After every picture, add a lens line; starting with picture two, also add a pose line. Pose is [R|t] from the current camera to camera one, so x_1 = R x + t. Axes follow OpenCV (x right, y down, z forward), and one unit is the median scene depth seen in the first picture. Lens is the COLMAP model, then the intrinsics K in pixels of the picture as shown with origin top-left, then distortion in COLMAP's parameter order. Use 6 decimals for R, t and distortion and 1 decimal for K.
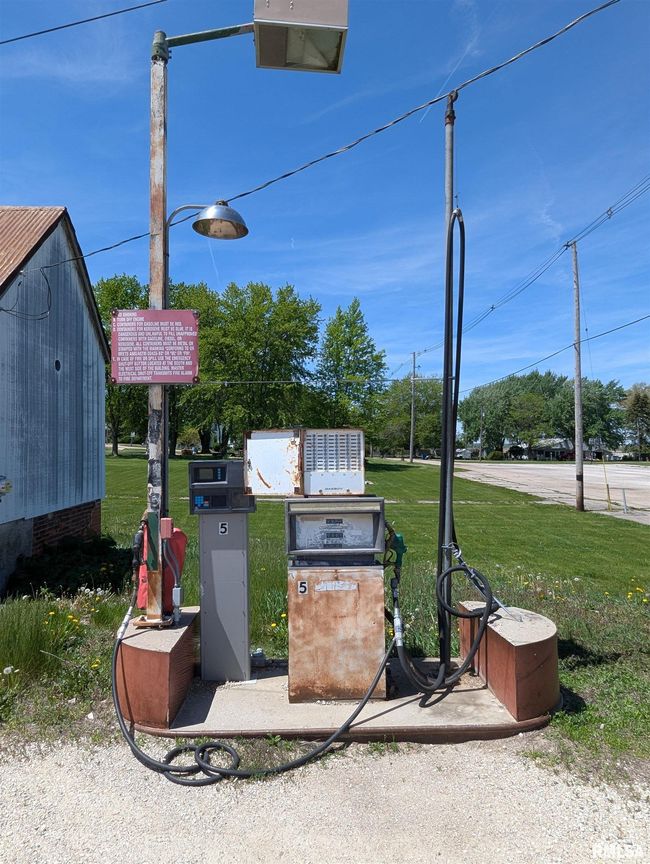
lens RADIAL K [[358.6, 0, 321.4], [0, 358.6, 433.1], [0, 0, 1]] dist [0.000460, -0.001022]
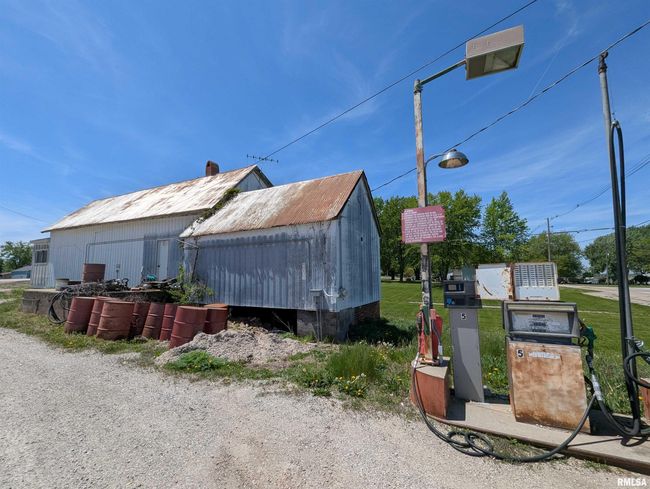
lens RADIAL K [[185.1, 0, 333.4], [0, 185.1, 268.5], [0, 0, 1]] dist [-0.000246, -0.000204]
pose [[0.944646, -0.026211, -0.327043, -0.588254], [0.009042, 0.998505, -0.053910, 0.060016], [0.327968, 0.047969, 0.943470, -0.152428]]
